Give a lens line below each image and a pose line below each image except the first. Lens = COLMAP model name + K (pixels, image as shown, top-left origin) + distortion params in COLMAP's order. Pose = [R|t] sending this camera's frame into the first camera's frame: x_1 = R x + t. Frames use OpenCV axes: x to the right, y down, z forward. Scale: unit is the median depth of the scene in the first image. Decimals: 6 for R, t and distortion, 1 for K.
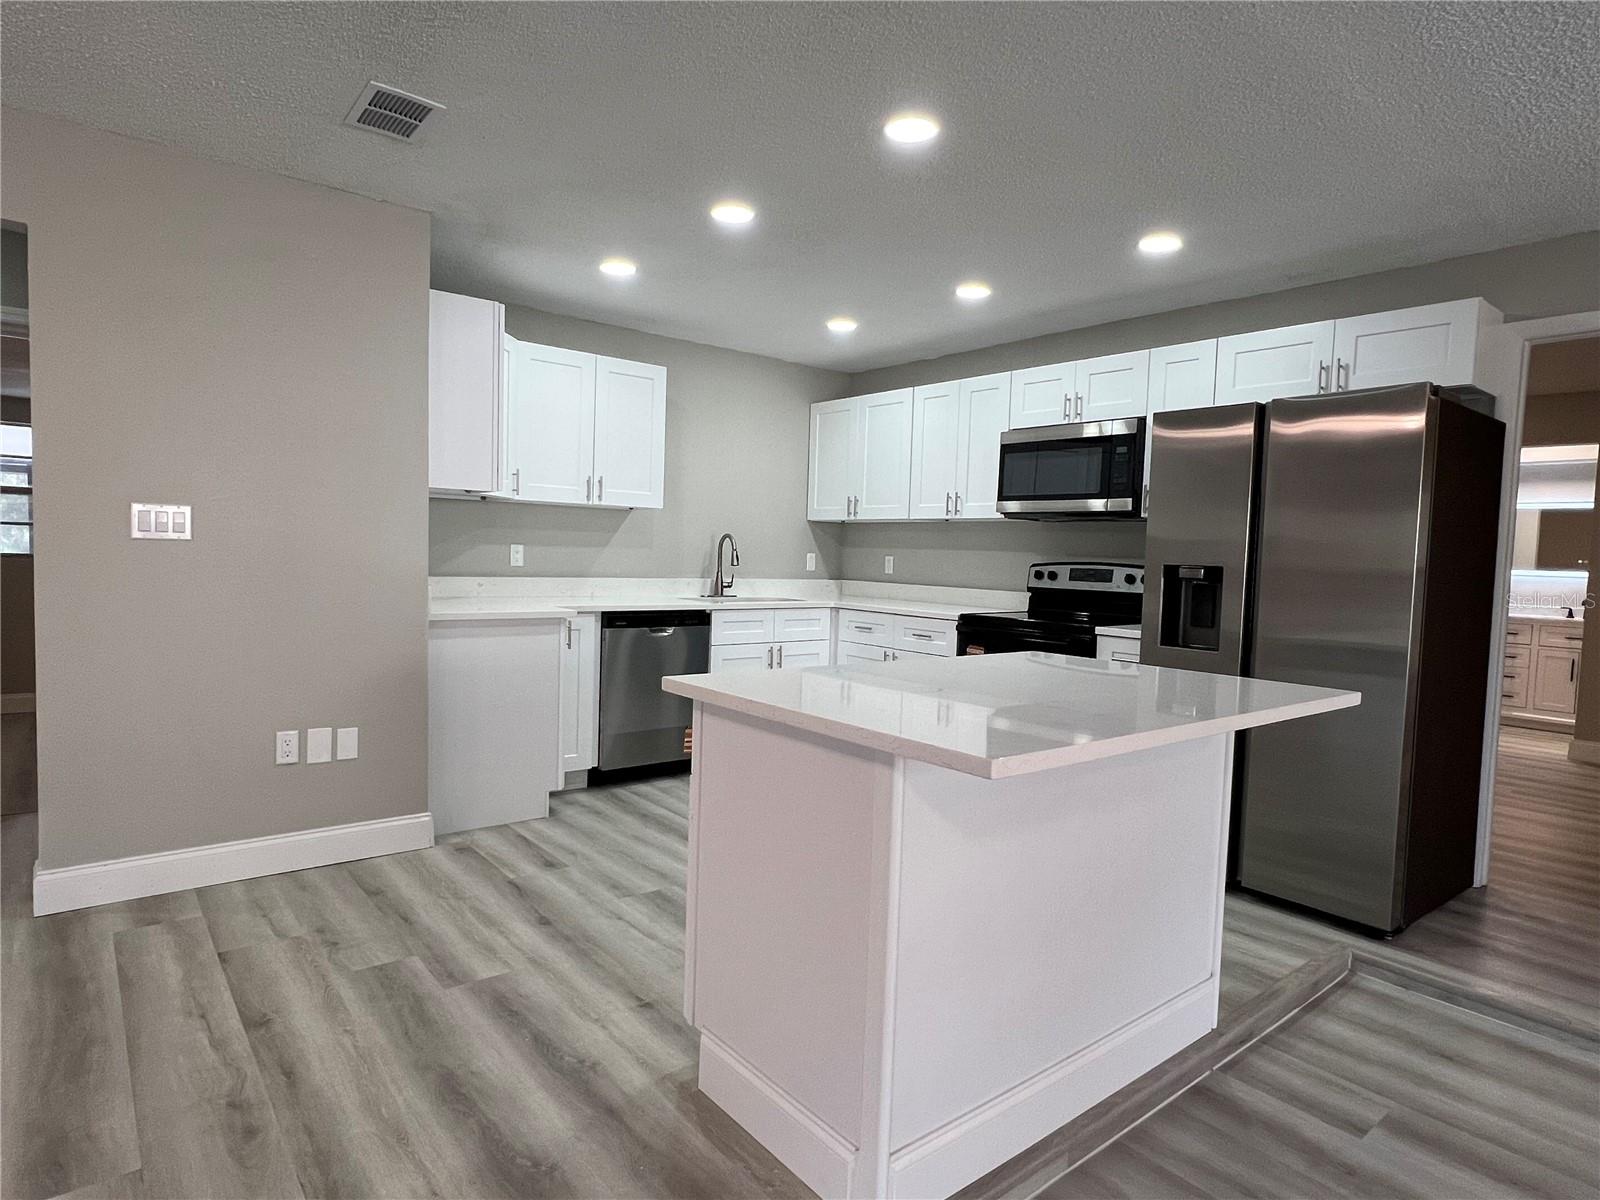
lens RADIAL K [[894.3, 0, 793.2], [0, 894.3, 608.0], [0, 0, 1]] dist [-0.005544, -0.000159]
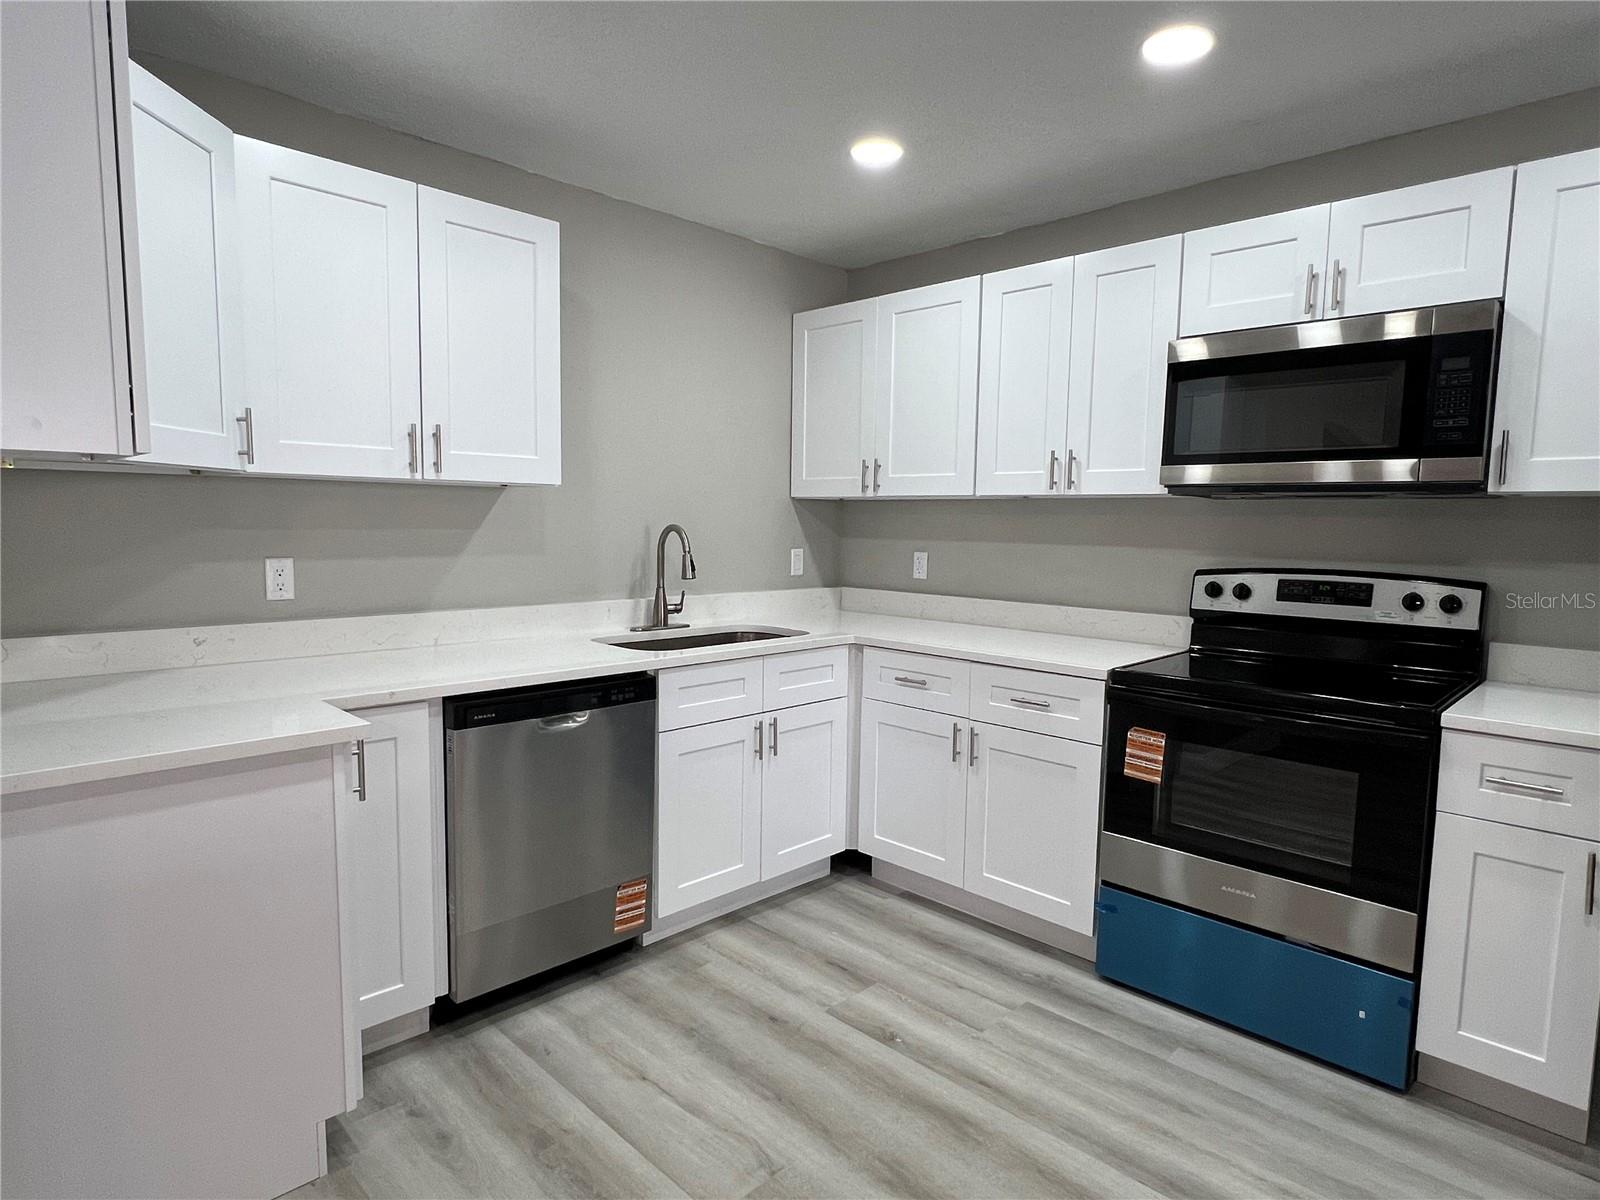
lens RADIAL K [[894.3, 0, 793.2], [0, 894.3, 608.0], [0, 0, 1]] dist [-0.005544, -0.000159]
pose [[0.994281, -0.027185, 0.103276, -0.066295], [0.023202, 0.998947, 0.039577, -0.057043], [-0.104243, -0.036955, 0.993865, 0.460034]]
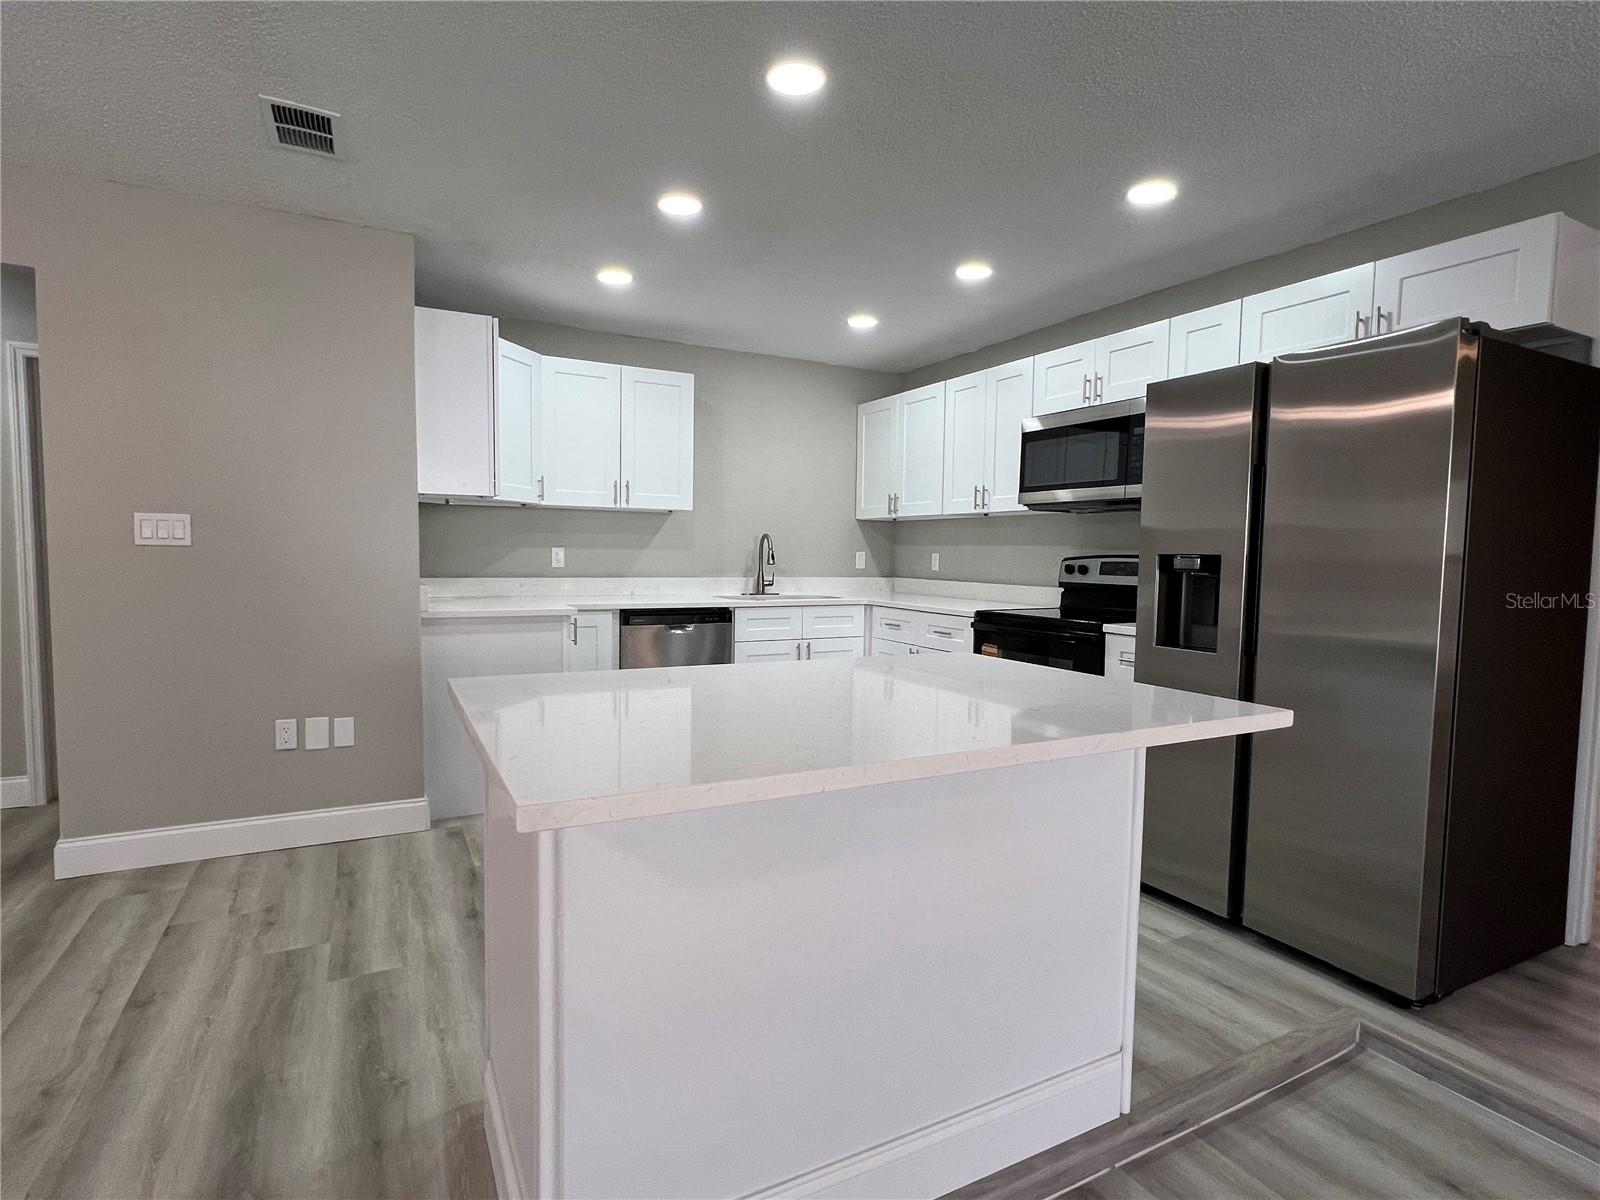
lens RADIAL K [[805.6, 0, 792.4], [0, 805.6, 606.7], [0, 0, 1]] dist [-0.004450, 0.000135]
pose [[0.980706, -0.003809, -0.195454, 0.160042], [0.003842, 0.999993, -0.000208, 0.001788], [0.195453, -0.000548, 0.980713, 0.108286]]
